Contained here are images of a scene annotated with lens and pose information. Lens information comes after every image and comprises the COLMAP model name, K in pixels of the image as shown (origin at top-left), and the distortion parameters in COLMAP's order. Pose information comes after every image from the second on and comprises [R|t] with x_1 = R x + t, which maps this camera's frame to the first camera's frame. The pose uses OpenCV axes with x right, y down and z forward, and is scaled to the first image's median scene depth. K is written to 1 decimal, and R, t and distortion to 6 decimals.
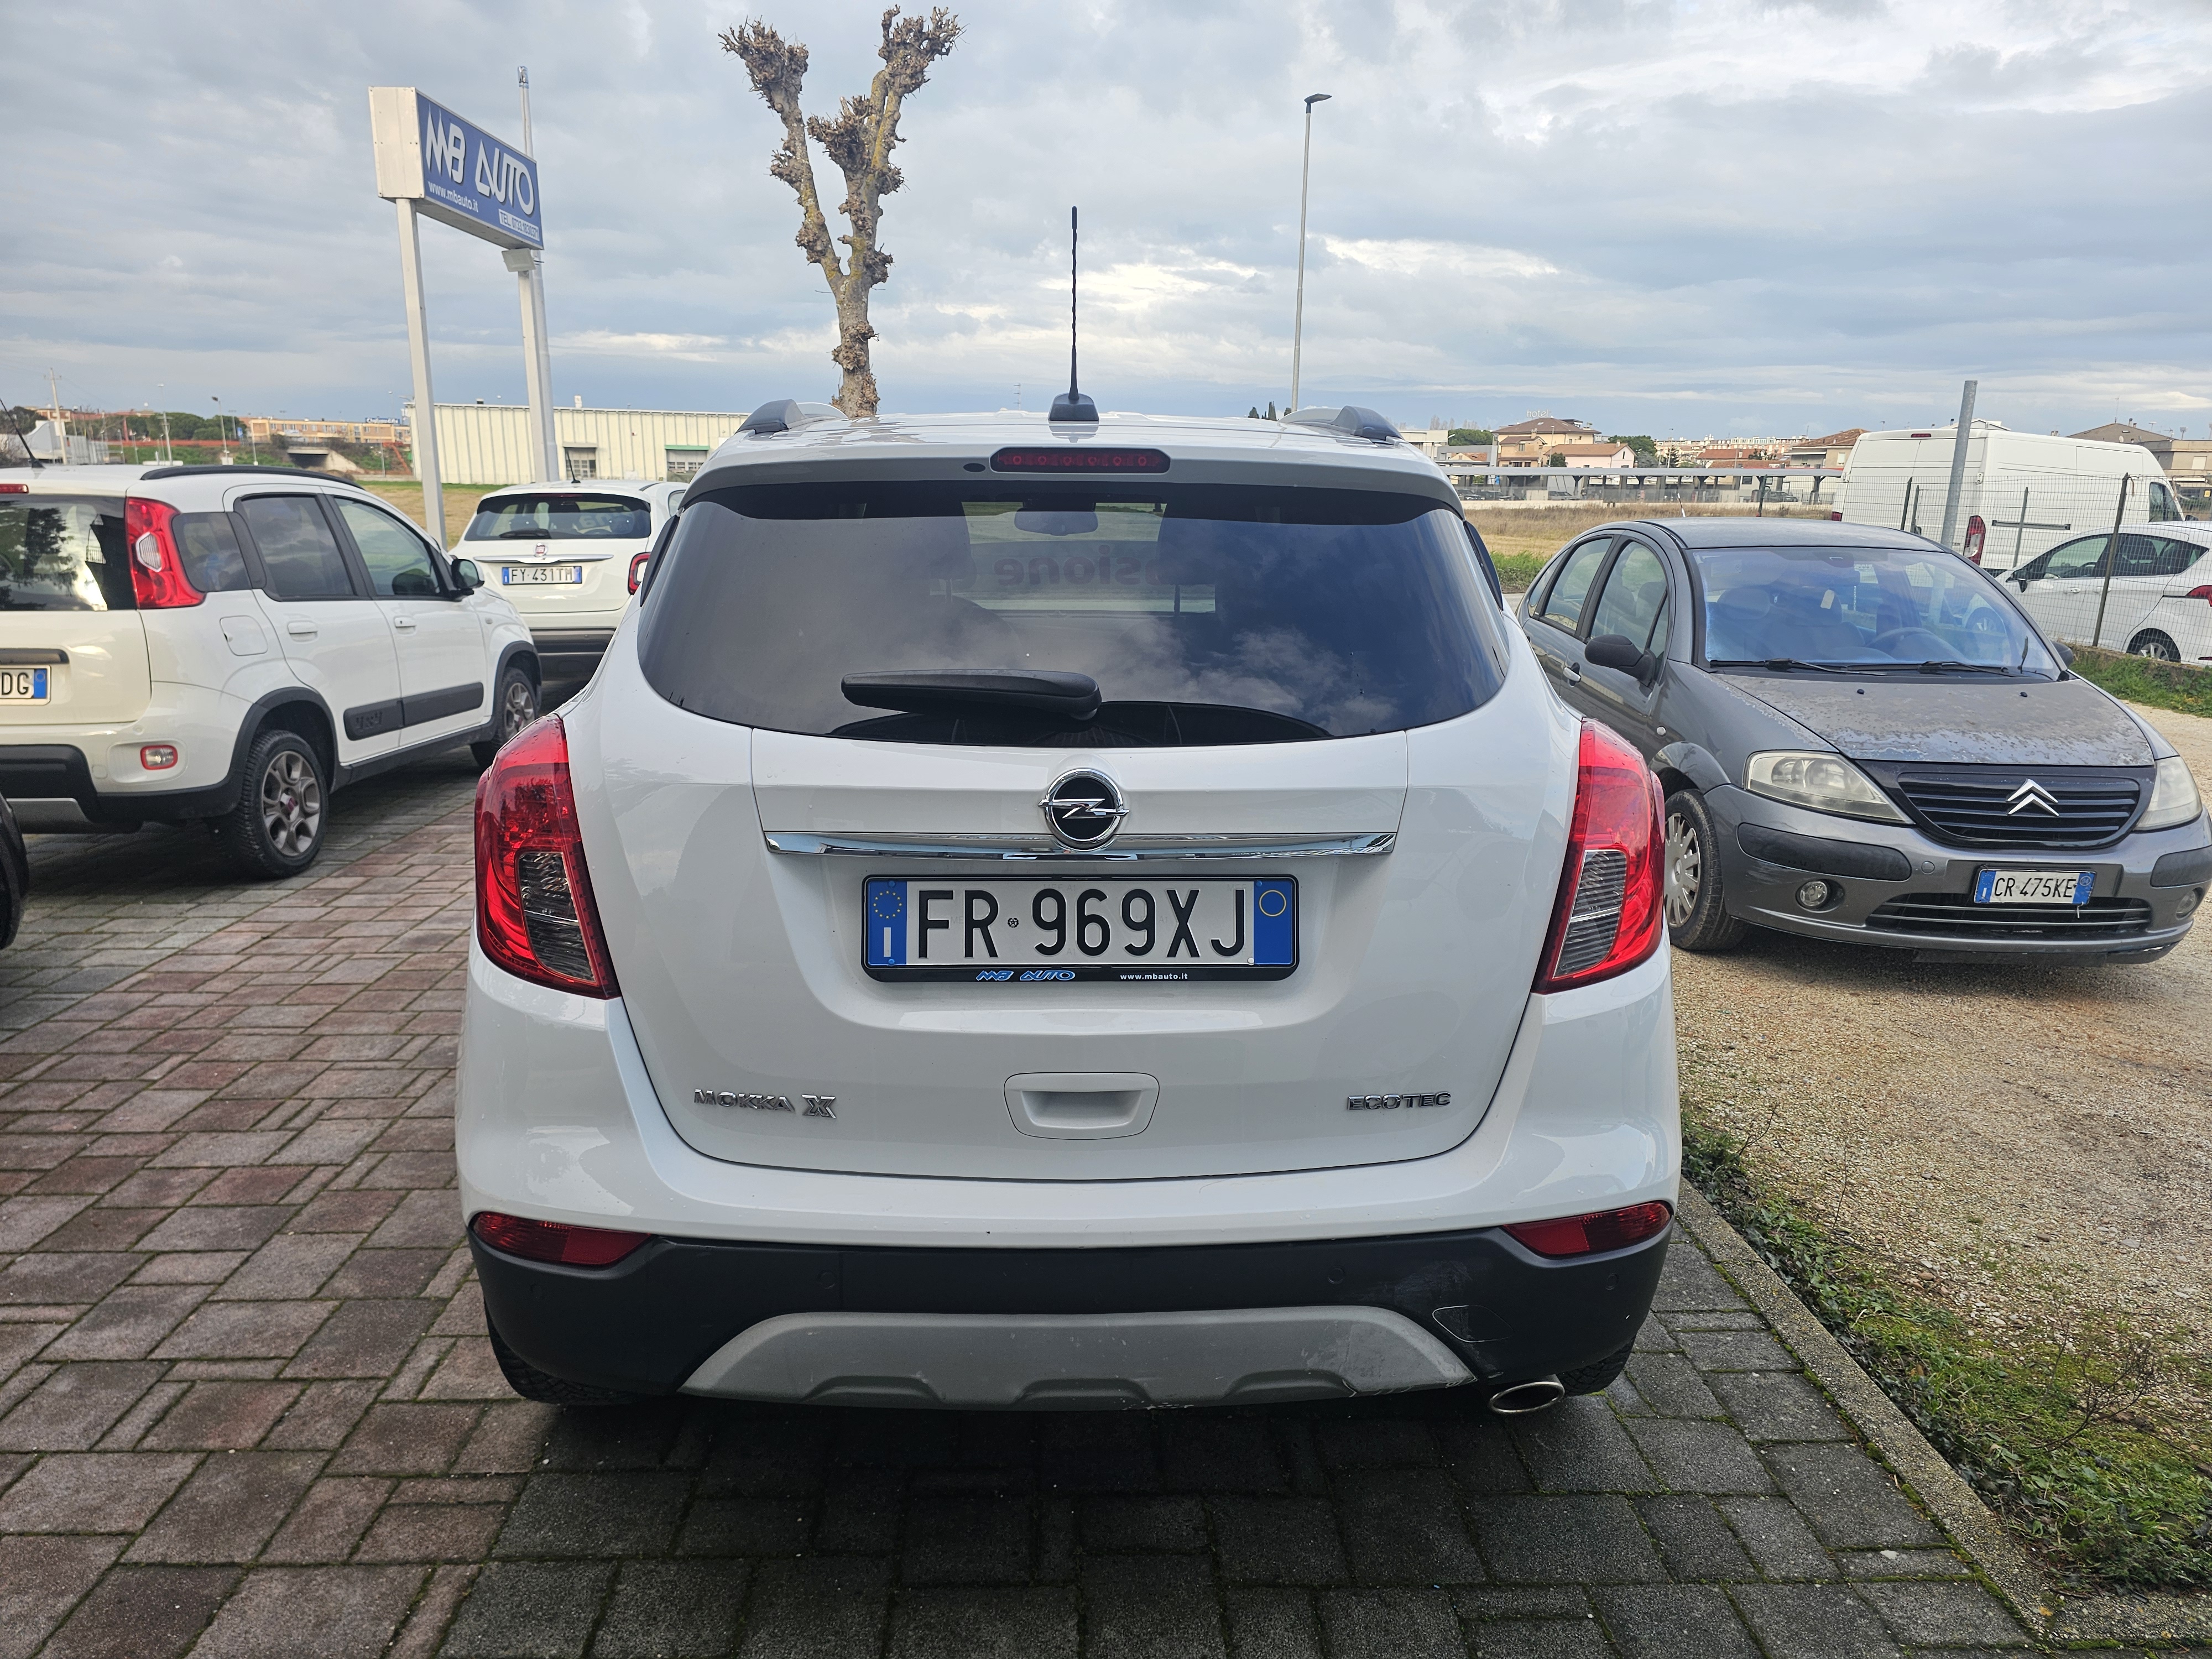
lens RADIAL K [[1483.6, 0, 1091.8], [0, 1483.6, 834.7], [0, 0, 1]] dist [0.047306, -0.043441]
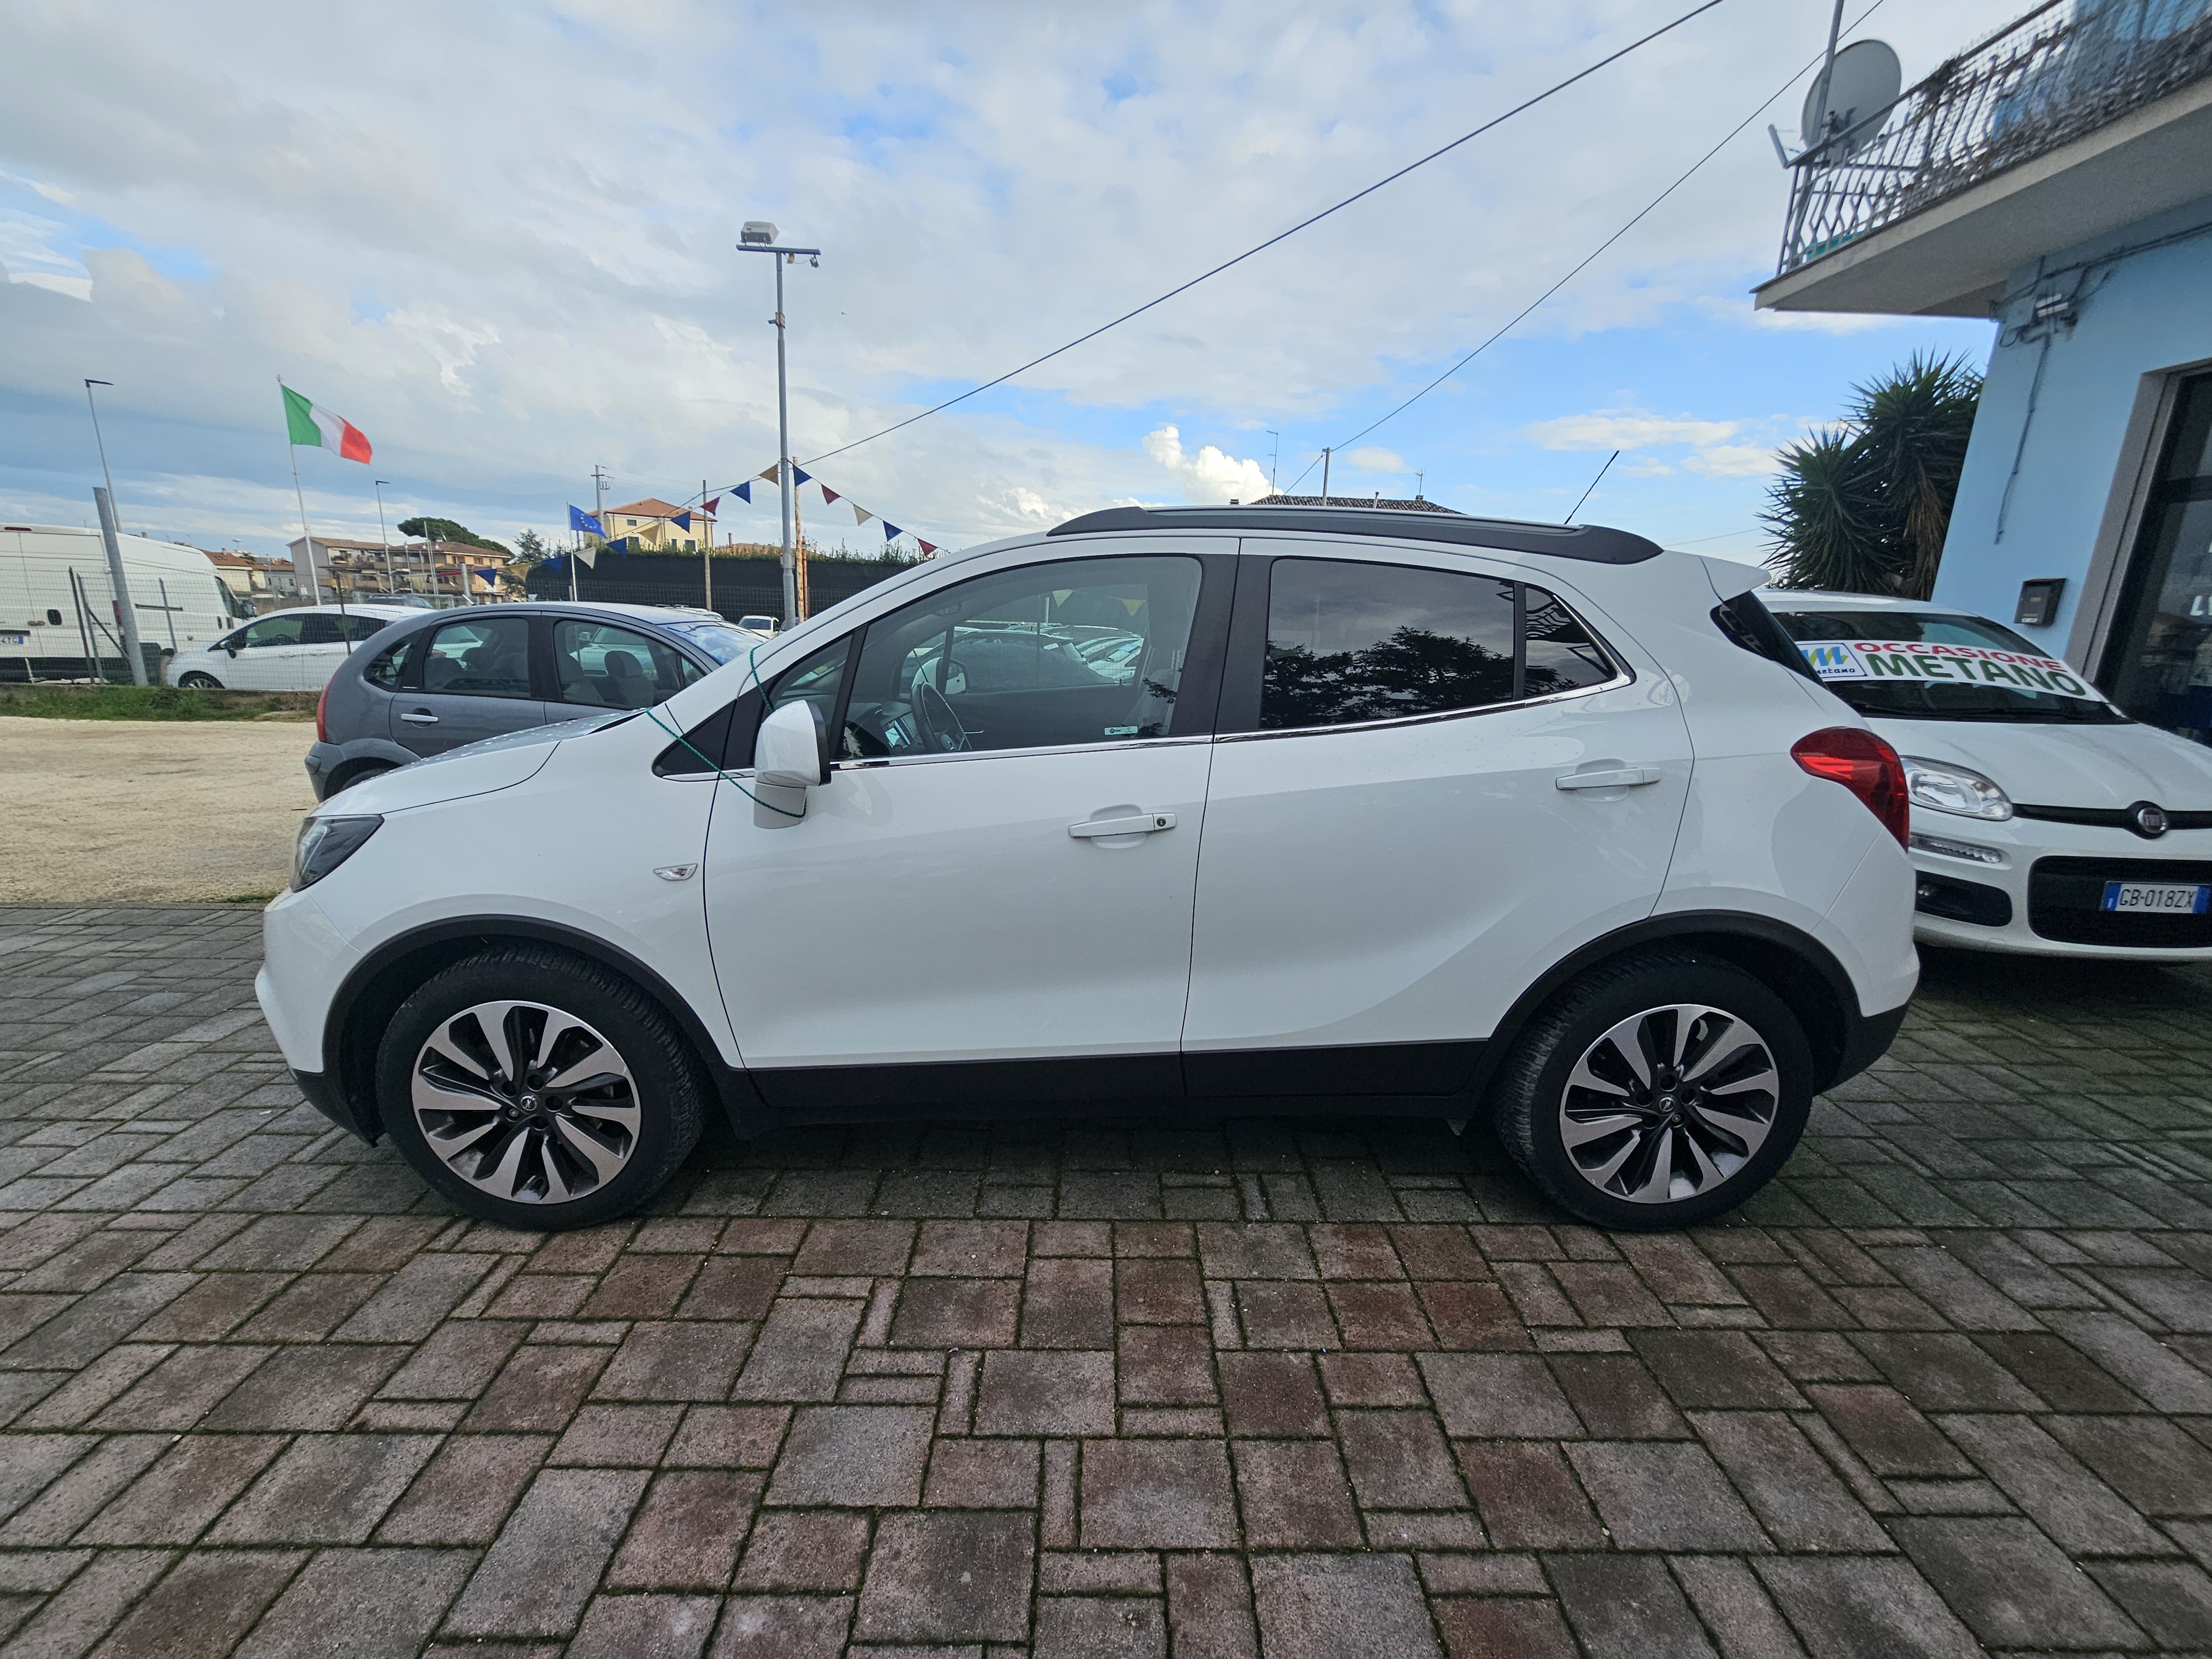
lens RADIAL K [[900.8, 0, 1105.6], [0, 900.8, 826.1], [0, 0, 1]] dist [-0.005948, 0.003119]
pose [[0.019789, -0.241015, 0.970320, -0.261837], [0.204891, 0.950889, 0.232010, -0.071317], [-0.978585, 0.194219, 0.068199, 0.333187]]
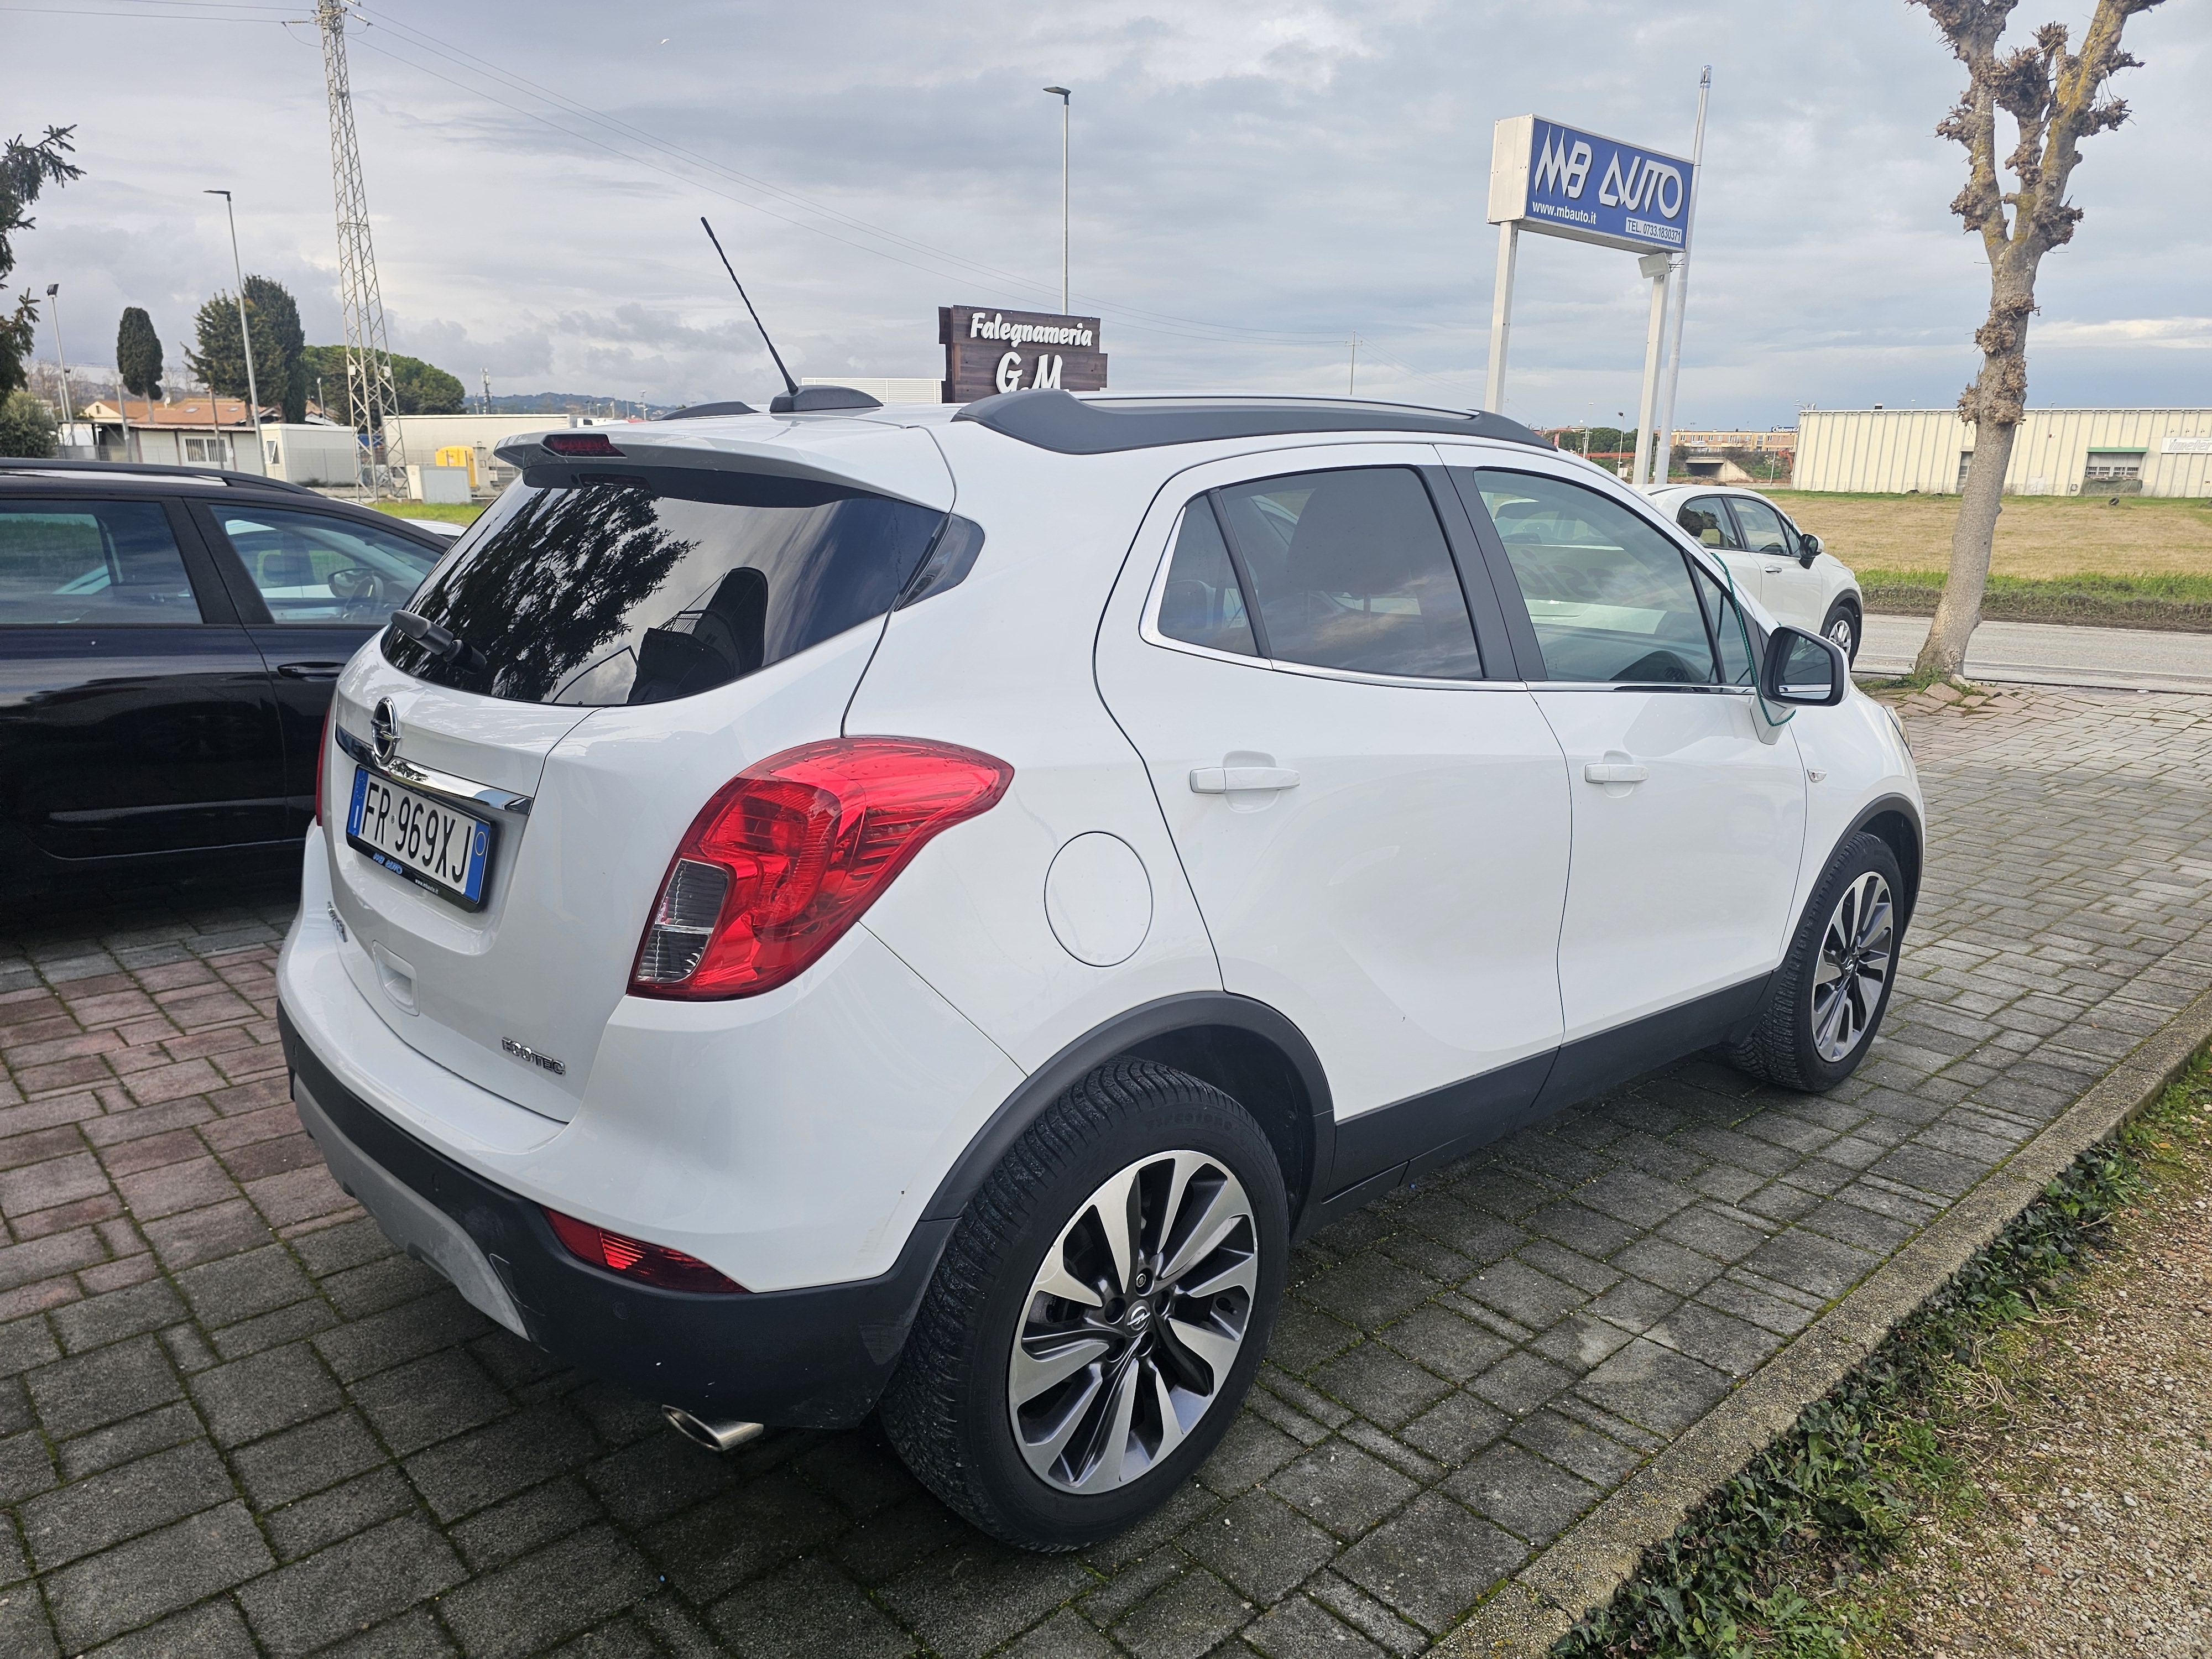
lens RADIAL K [[1483.6, 0, 1101.3], [0, 1483.6, 840.0], [0, 0, 1]] dist [0.047306, -0.043441]
pose [[0.658289, 0.179868, -0.730960, 0.211194], [-0.181334, 0.980329, 0.077924, -0.021662], [0.730598, 0.081251, 0.677957, 0.099357]]
